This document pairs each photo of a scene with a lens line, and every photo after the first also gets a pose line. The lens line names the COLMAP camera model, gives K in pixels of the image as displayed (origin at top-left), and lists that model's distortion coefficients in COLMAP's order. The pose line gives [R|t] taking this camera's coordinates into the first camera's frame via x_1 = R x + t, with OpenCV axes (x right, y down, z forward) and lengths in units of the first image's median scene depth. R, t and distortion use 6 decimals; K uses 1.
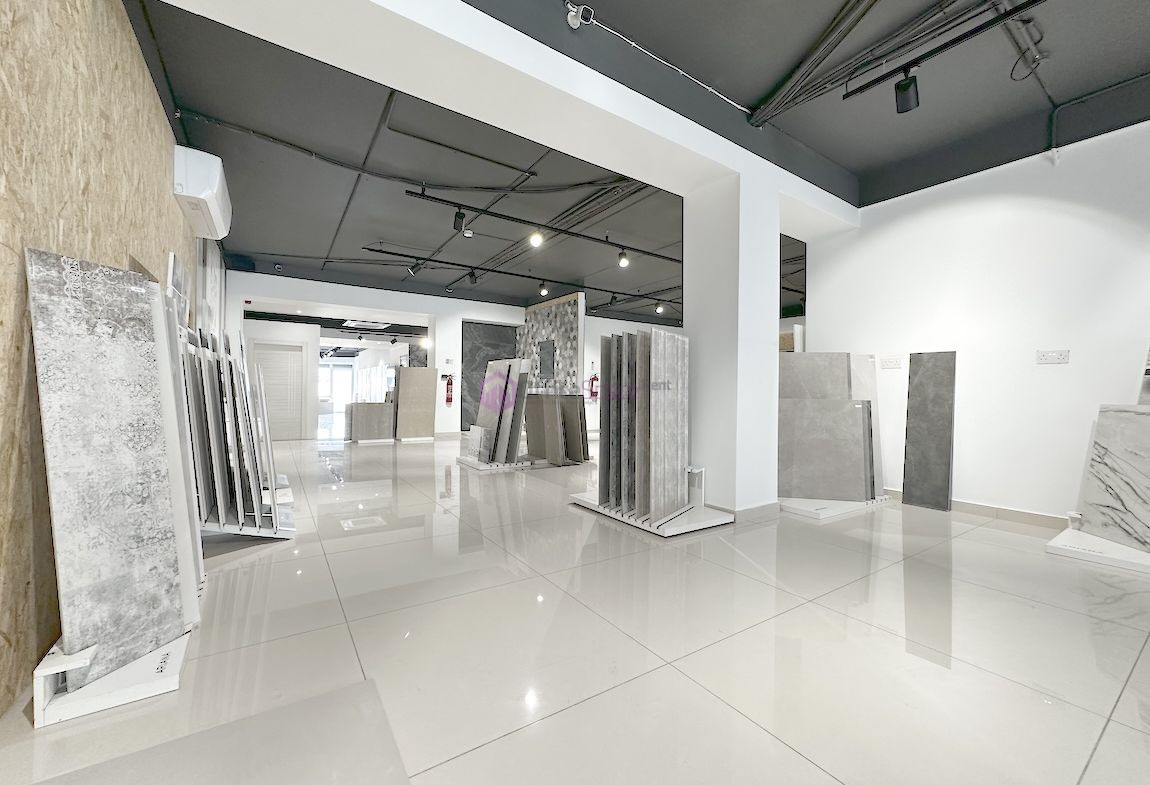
lens RADIAL K [[459.6, 0, 572.3], [0, 459.6, 387.5], [0, 0, 1]] dist [0.000748, 0.000027]
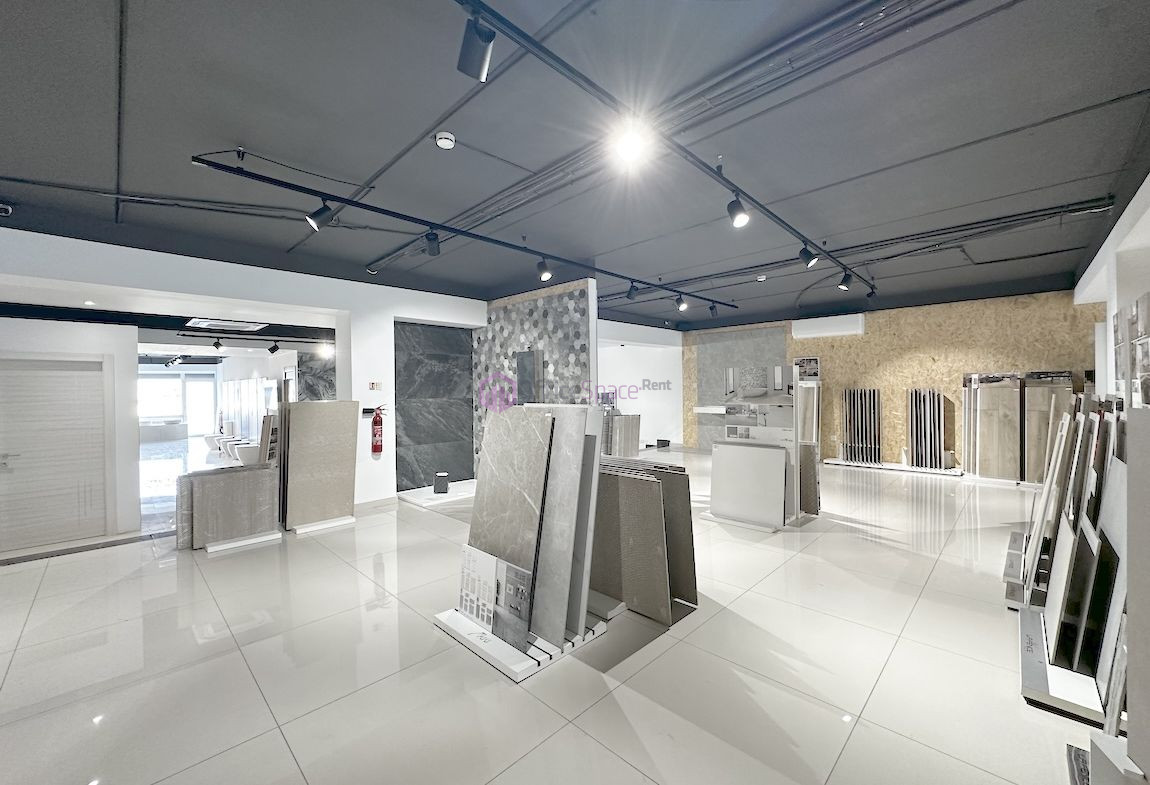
lens RADIAL K [[459.6, 0, 573.6], [0, 459.6, 387.3], [0, 0, 1]] dist [0.000748, 0.000027]
pose [[0.978242, -0.025221, 0.205929, -0.133115], [0.024062, 0.999677, 0.008131, -0.053454], [-0.206067, -0.002999, 0.978533, 0.335395]]
